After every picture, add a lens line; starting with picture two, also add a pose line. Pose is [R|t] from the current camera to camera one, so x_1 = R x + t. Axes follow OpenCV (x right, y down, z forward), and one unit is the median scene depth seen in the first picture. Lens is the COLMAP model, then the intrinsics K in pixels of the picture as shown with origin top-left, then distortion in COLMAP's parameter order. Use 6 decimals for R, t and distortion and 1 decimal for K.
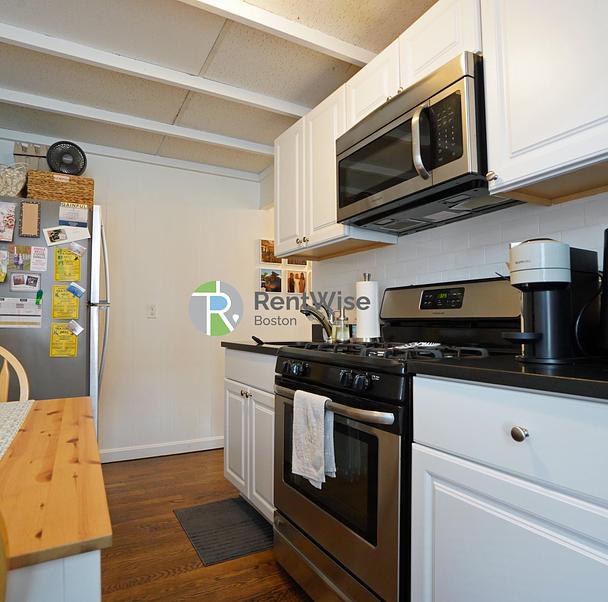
lens RADIAL K [[424.7, 0, 294.2], [0, 424.7, 302.0], [0, 0, 1]] dist [-0.067930, 0.037944]
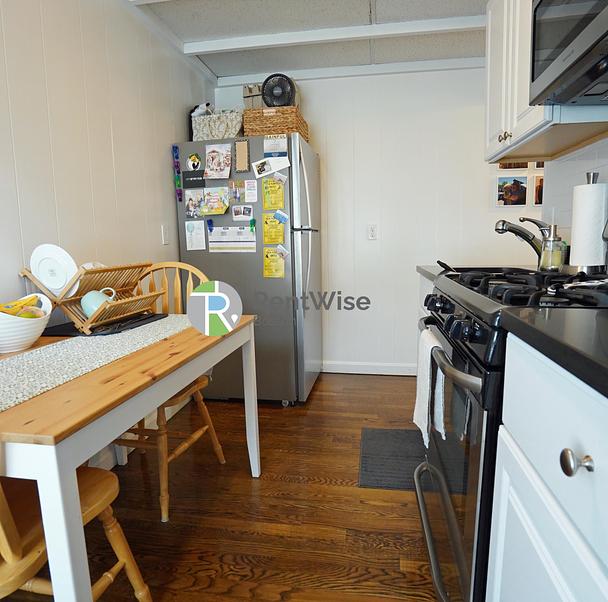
lens RADIAL K [[424.7, 0, 294.2], [0, 424.7, 302.0], [0, 0, 1]] dist [-0.067930, 0.037944]
pose [[0.784511, 0.069886, -0.616165, 0.203995], [0.049634, 0.983365, 0.174728, -0.001844], [0.618126, -0.167659, 0.767992, 0.137424]]
